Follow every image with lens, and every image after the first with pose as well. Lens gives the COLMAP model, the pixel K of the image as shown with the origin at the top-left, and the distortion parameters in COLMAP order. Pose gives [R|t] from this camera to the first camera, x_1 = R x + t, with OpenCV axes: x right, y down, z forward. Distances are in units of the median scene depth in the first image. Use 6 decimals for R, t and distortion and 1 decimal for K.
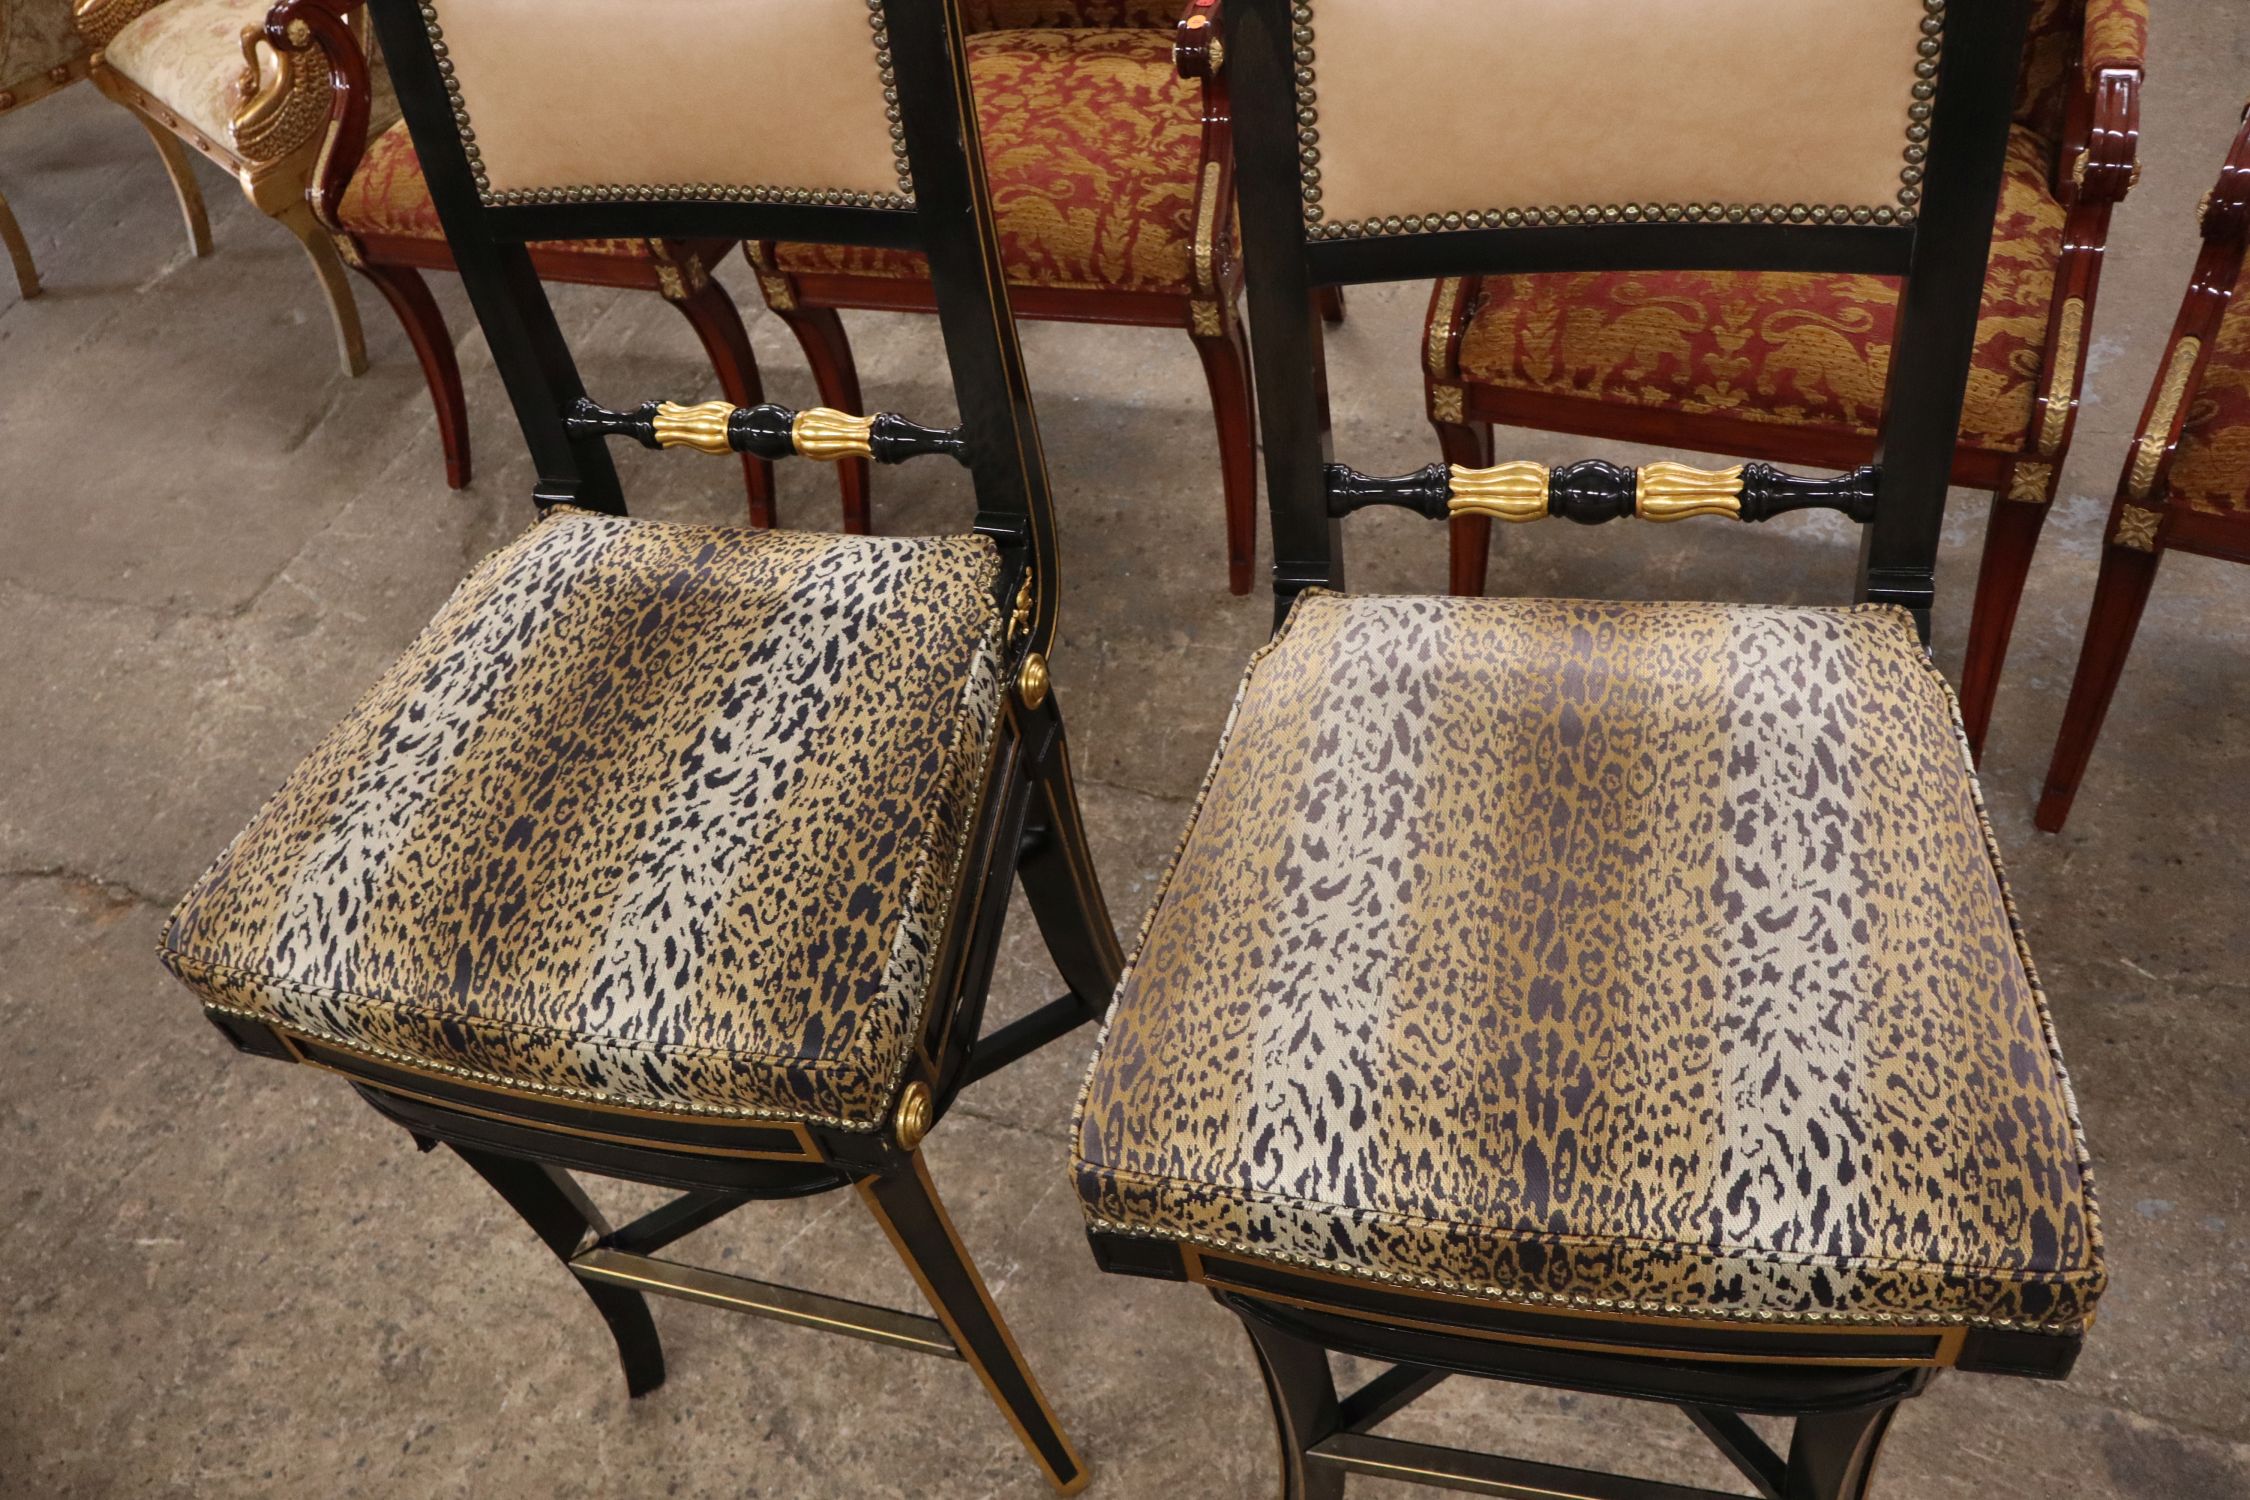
lens RADIAL K [[1861.6, 0, 1125.9], [0, 1861.6, 748.6], [0, 0, 1]] dist [-0.005452, -0.001449]
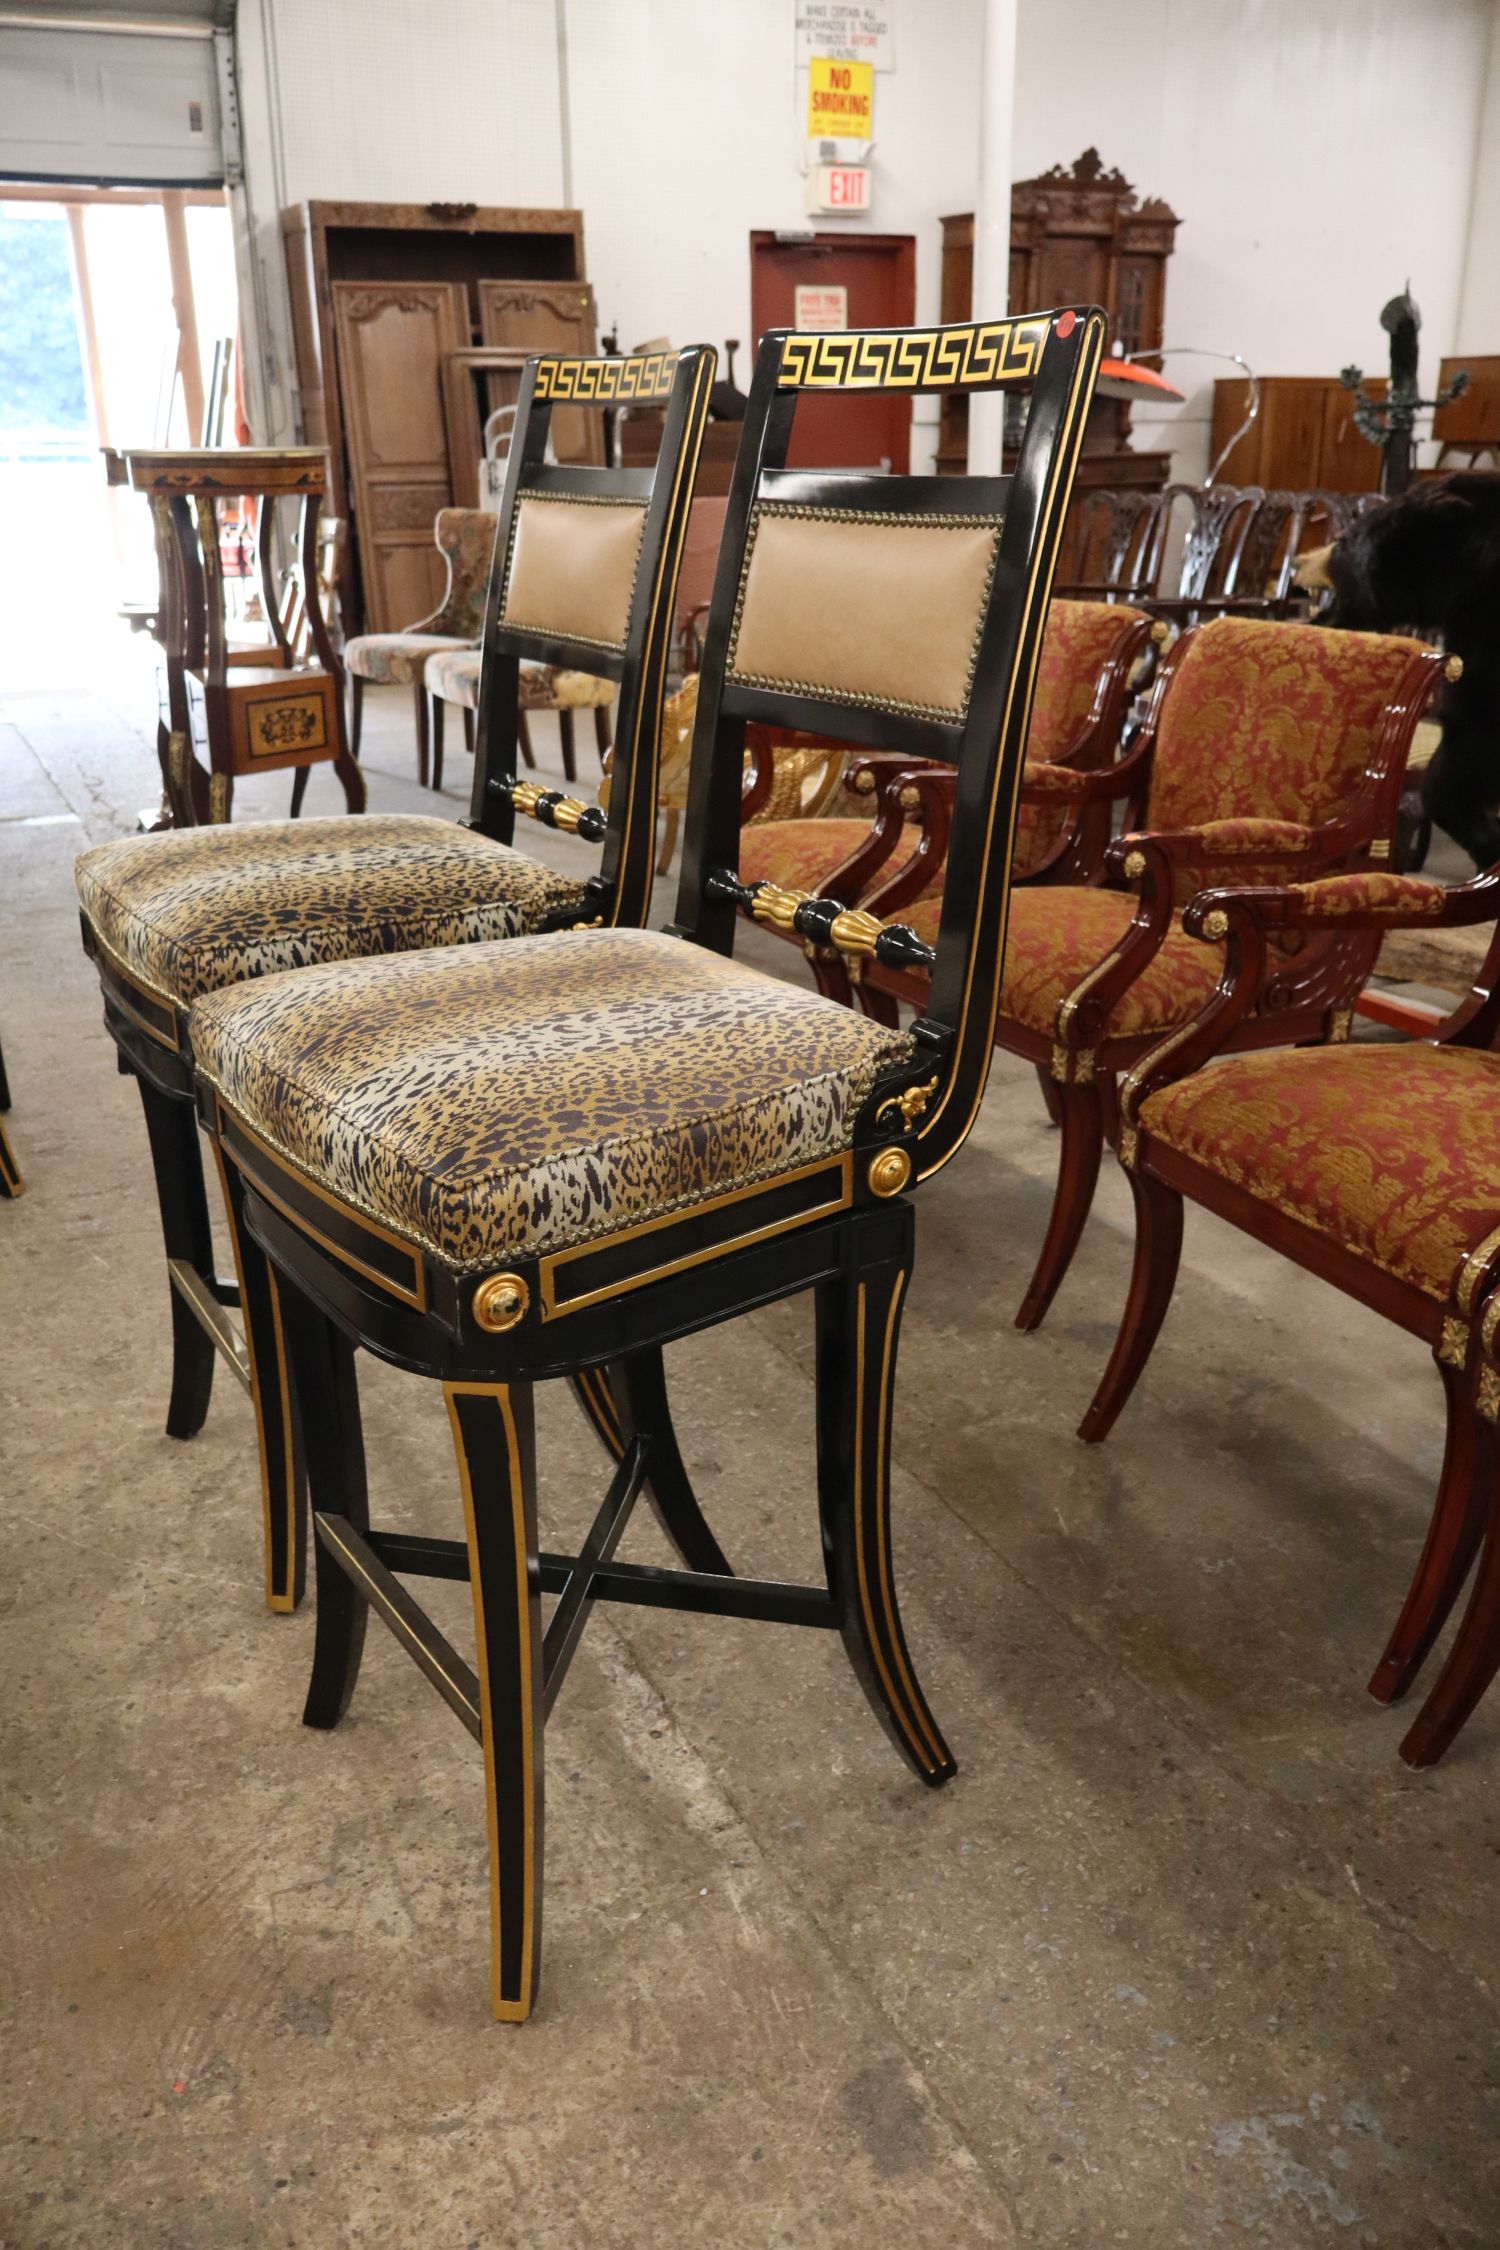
lens RADIAL K [[1861.6, 0, 746.0], [0, 1861.6, 1131.0], [0, 0, 1]] dist [-0.005452, -0.001449]
pose [[0.709258, 0.395882, -0.583293, 1.118427], [-0.598241, 0.775707, -0.200962, 0.303846], [0.372907, 0.491483, 0.787010, -0.020007]]
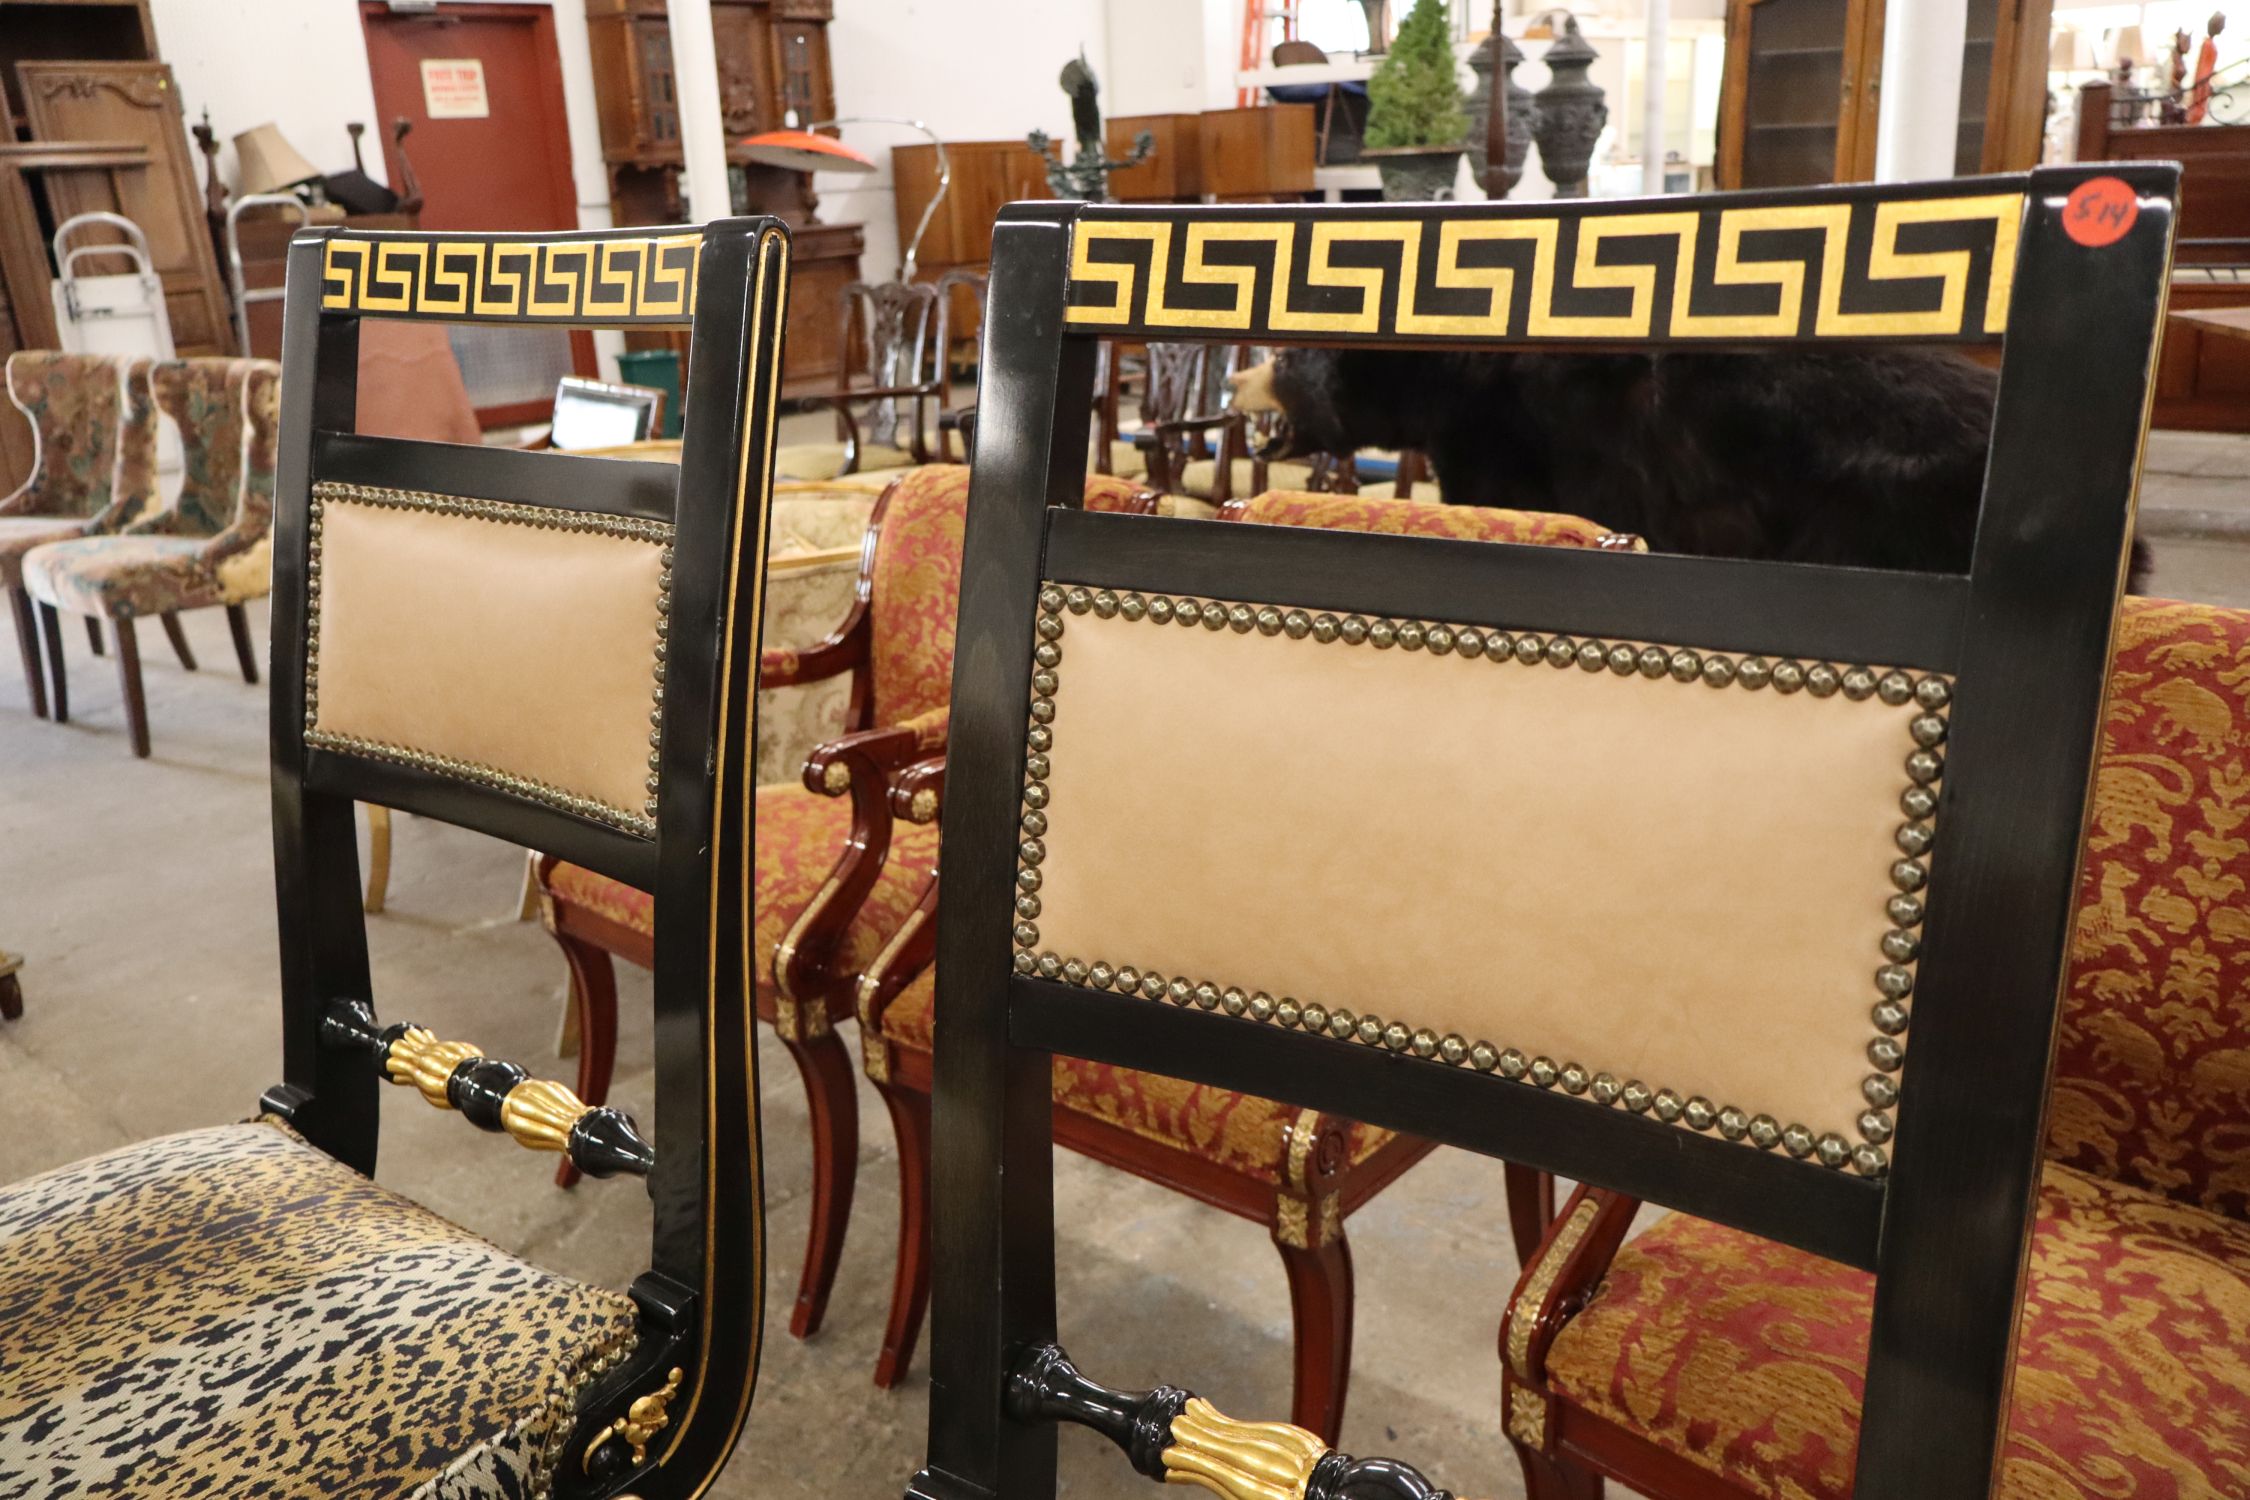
lens RADIAL K [[1861.6, 0, 1128.0], [0, 1861.6, 746.7], [0, 0, 1]] dist [-0.005452, -0.001449]
pose [[0.923068, 0.229685, -0.308528, 0.317653], [-0.350344, 0.833144, -0.427937, -0.062141], [0.158758, 0.503106, 0.849518, 0.372620]]
